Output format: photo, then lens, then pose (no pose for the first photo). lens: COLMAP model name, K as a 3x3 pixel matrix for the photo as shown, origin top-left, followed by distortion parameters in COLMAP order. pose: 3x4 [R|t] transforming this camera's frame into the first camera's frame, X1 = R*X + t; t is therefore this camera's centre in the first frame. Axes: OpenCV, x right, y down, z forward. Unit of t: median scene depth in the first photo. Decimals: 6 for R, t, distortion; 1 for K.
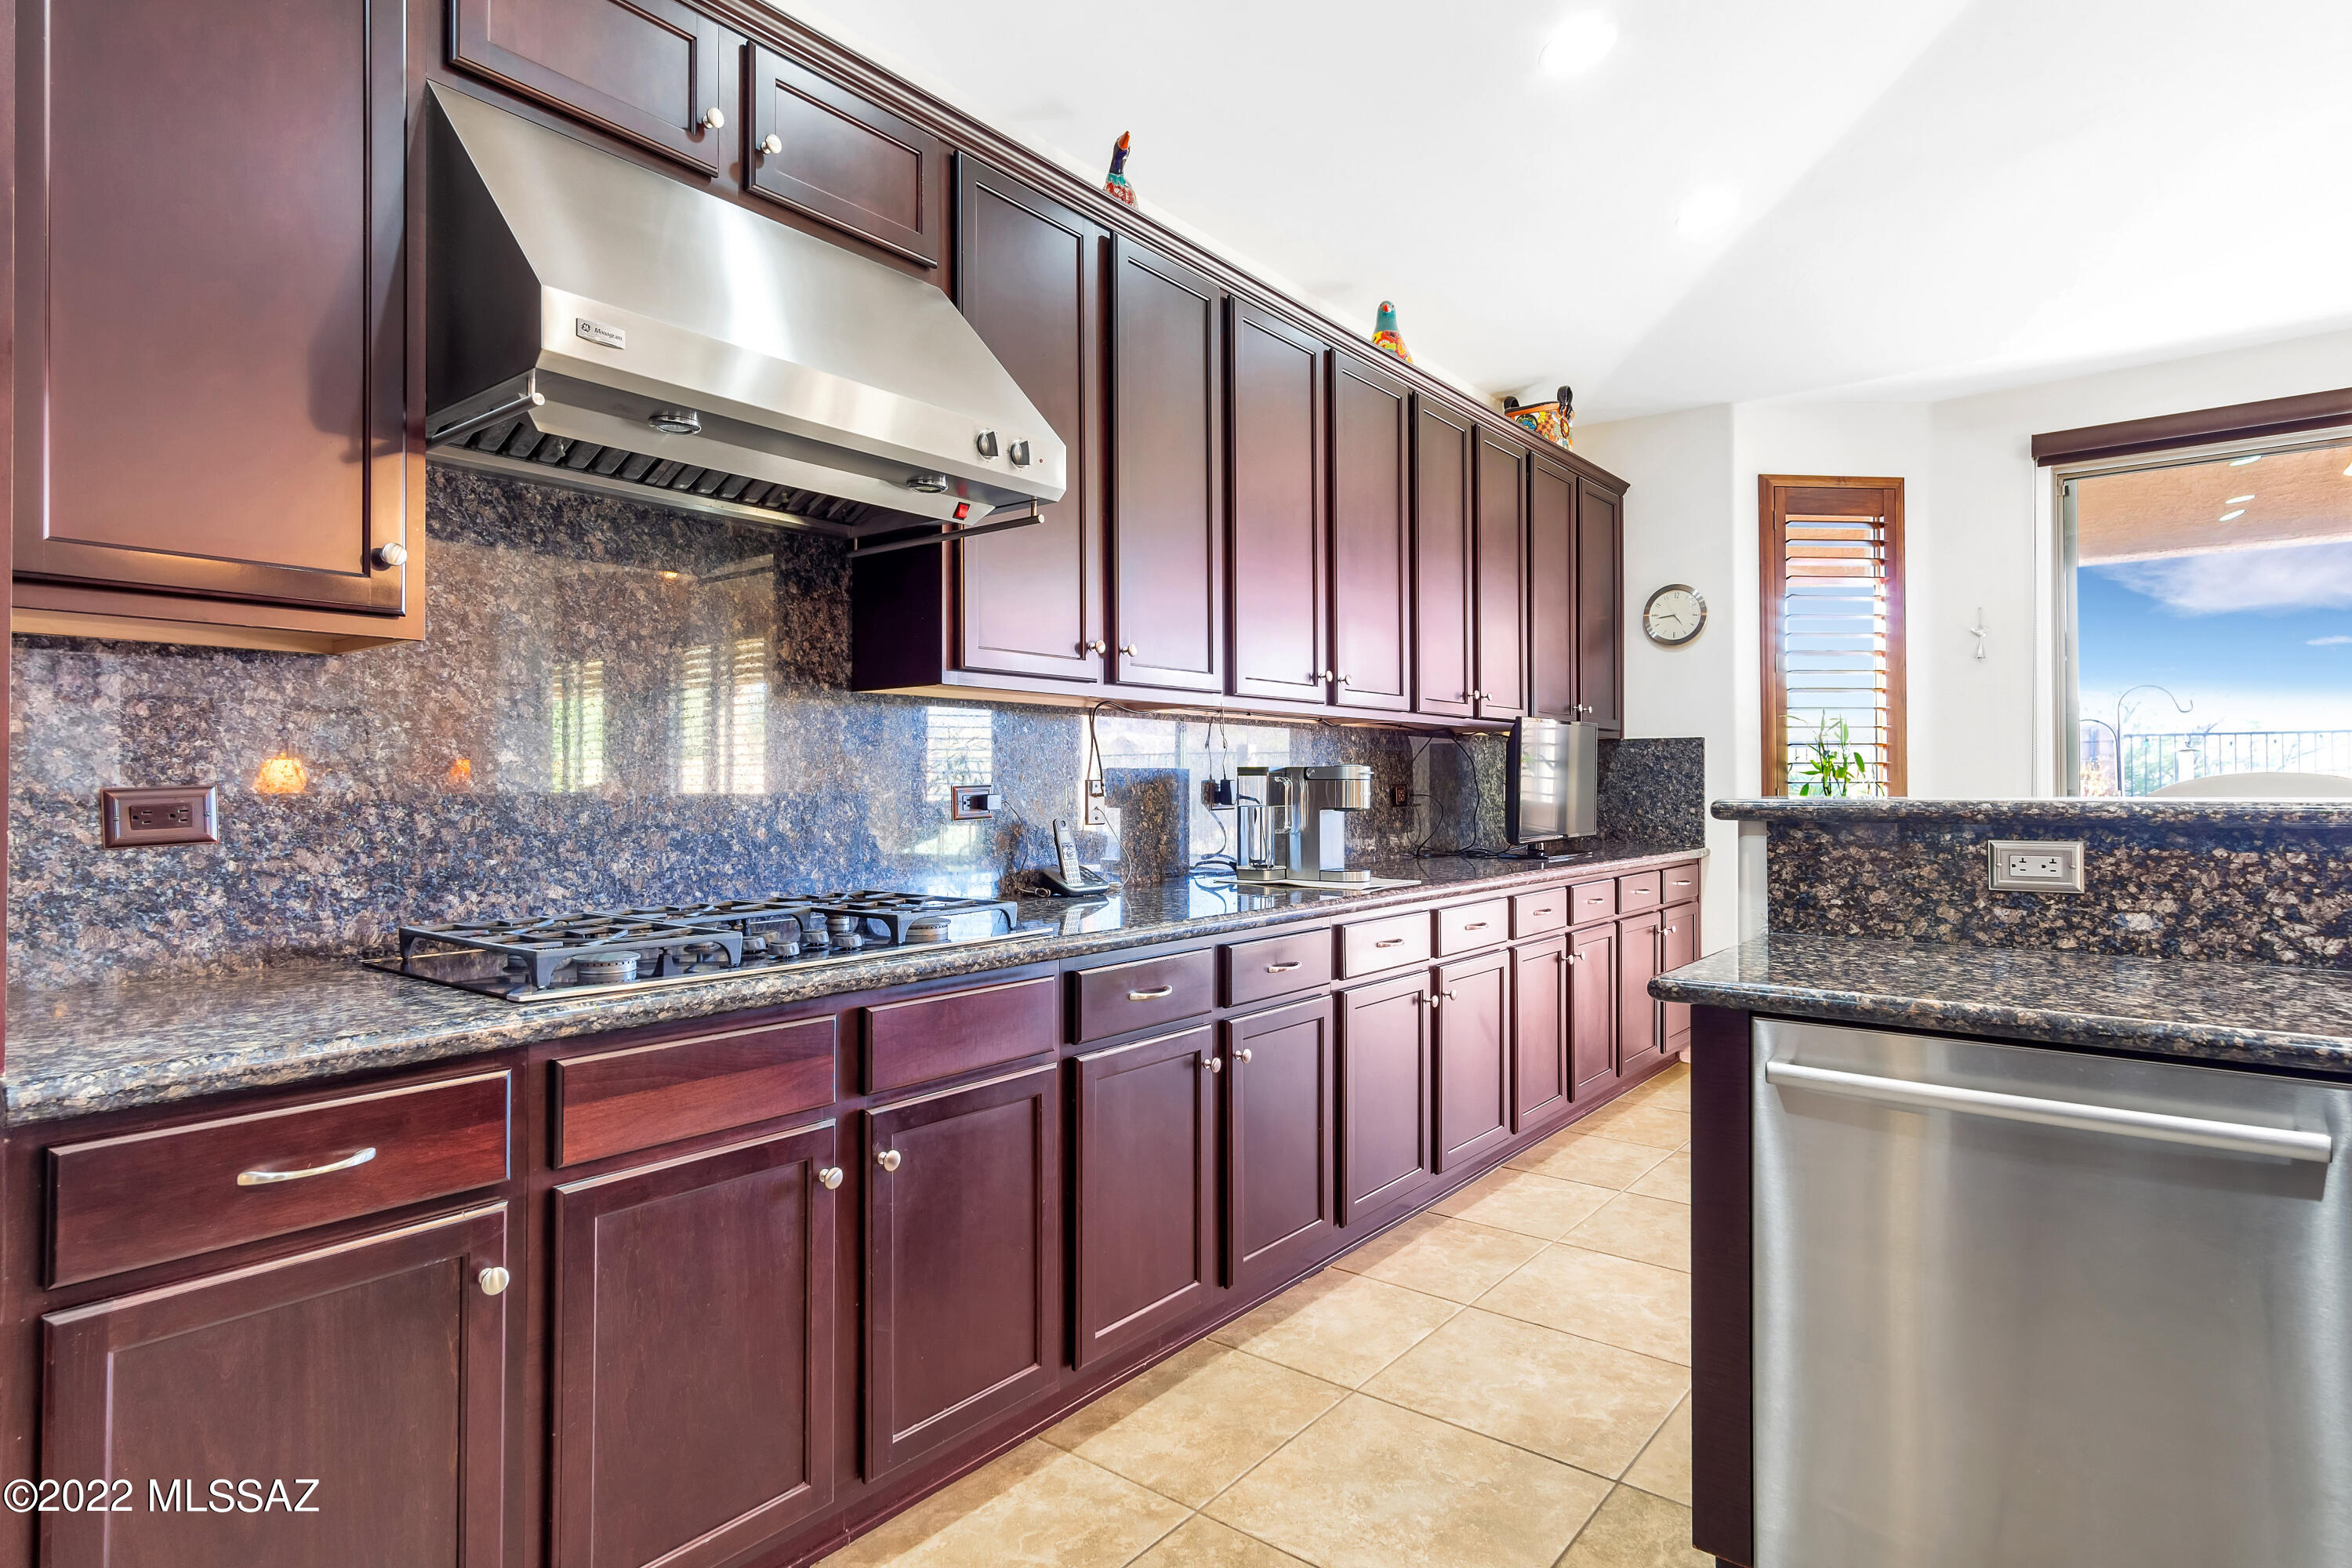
lens RADIAL K [[1253.8, 0, 1167.1], [0, 1253.8, 769.5], [0, 0, 1]] dist [0.004550, 0.000531]
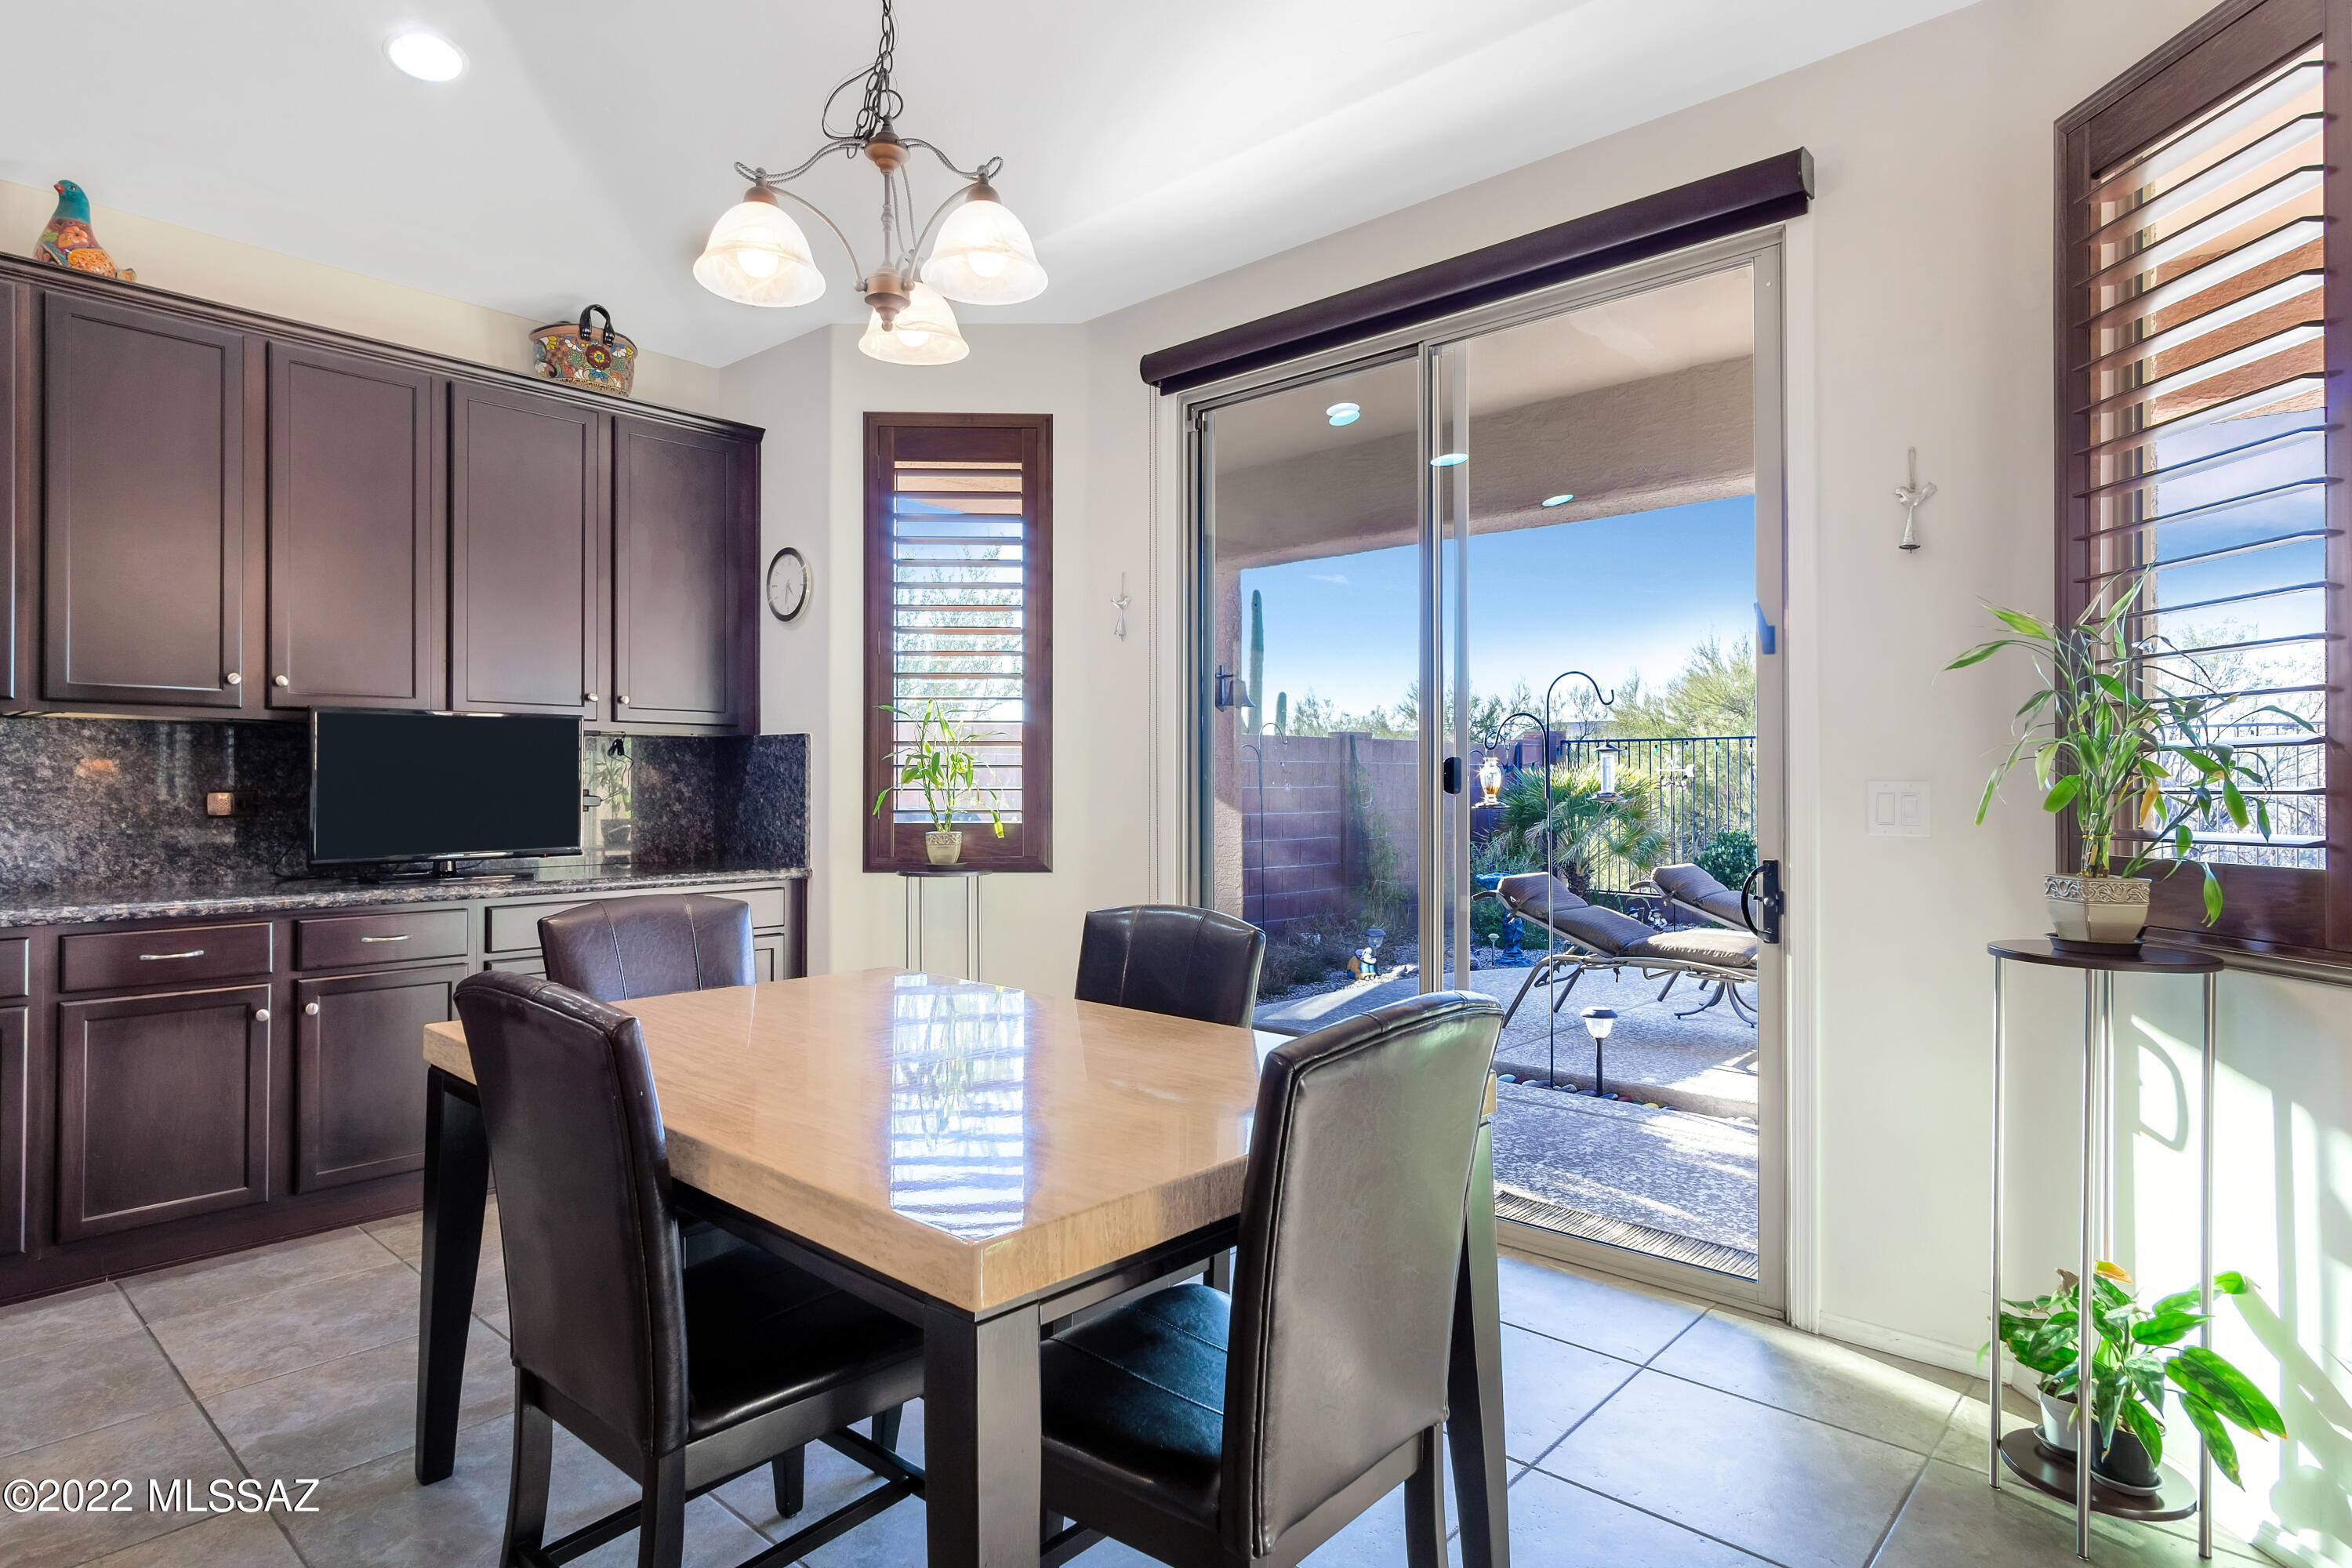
lens RADIAL K [[1253.8, 0, 1175.7], [0, 1253.8, 786.0], [0, 0, 1]] dist [0.004550, 0.000531]
pose [[0.997936, 0.003217, -0.064137, 0.727995], [-0.002412, 0.999917, 0.012632, -0.002504], [0.064173, -0.012451, 0.997861, 0.197250]]
